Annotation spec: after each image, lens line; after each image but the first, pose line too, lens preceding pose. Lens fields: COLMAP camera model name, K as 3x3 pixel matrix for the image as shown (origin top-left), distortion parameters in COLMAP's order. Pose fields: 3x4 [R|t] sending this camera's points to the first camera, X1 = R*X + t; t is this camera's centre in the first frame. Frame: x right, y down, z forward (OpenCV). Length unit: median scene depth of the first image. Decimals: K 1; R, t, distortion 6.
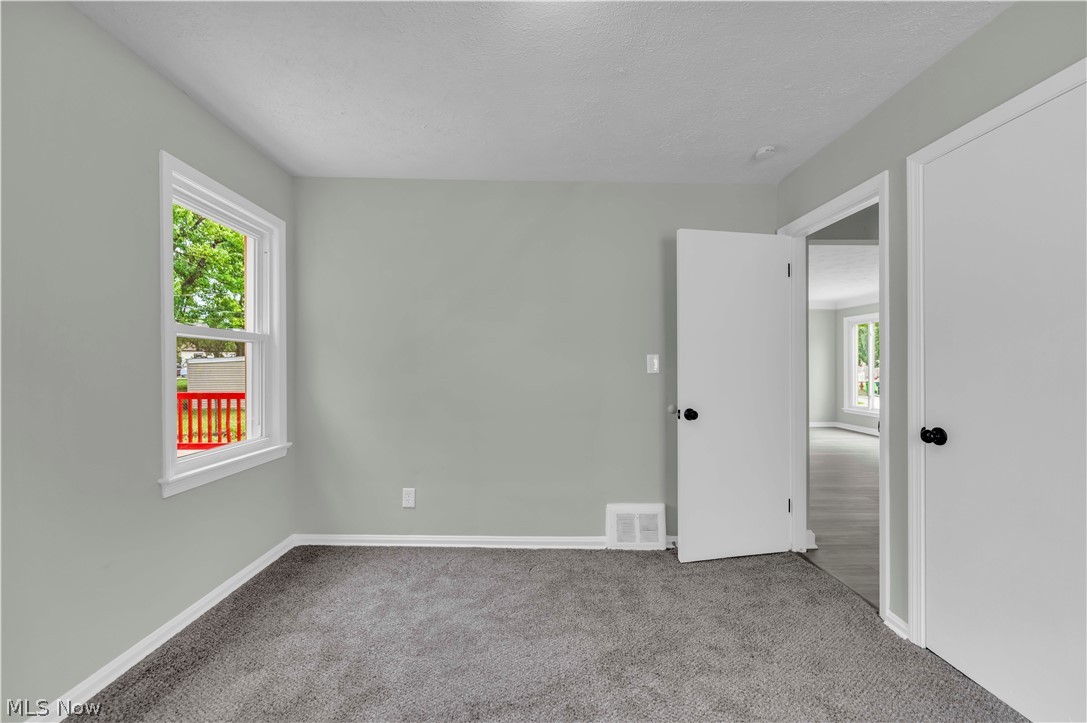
lens RADIAL K [[444.4, 0, 540.4], [0, 444.4, 365.2], [0, 0, 1]] dist [-0.000307, -0.000068]
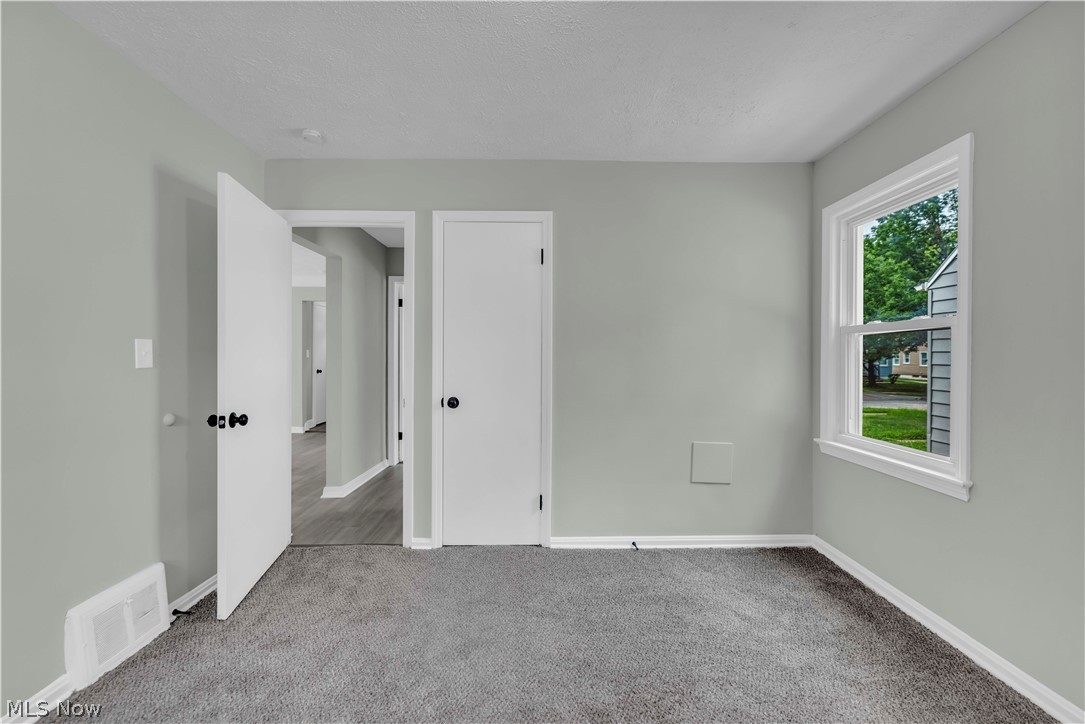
lens RADIAL K [[440.5, 0, 542.1], [0, 440.5, 363.0], [0, 0, 1]] dist [-0.000012, -0.000165]
pose [[-0.010359, -0.010969, 0.999886, -0.439770], [-0.003698, 0.999933, 0.010931, 0.002524], [-0.999940, -0.003585, -0.010399, 0.491667]]
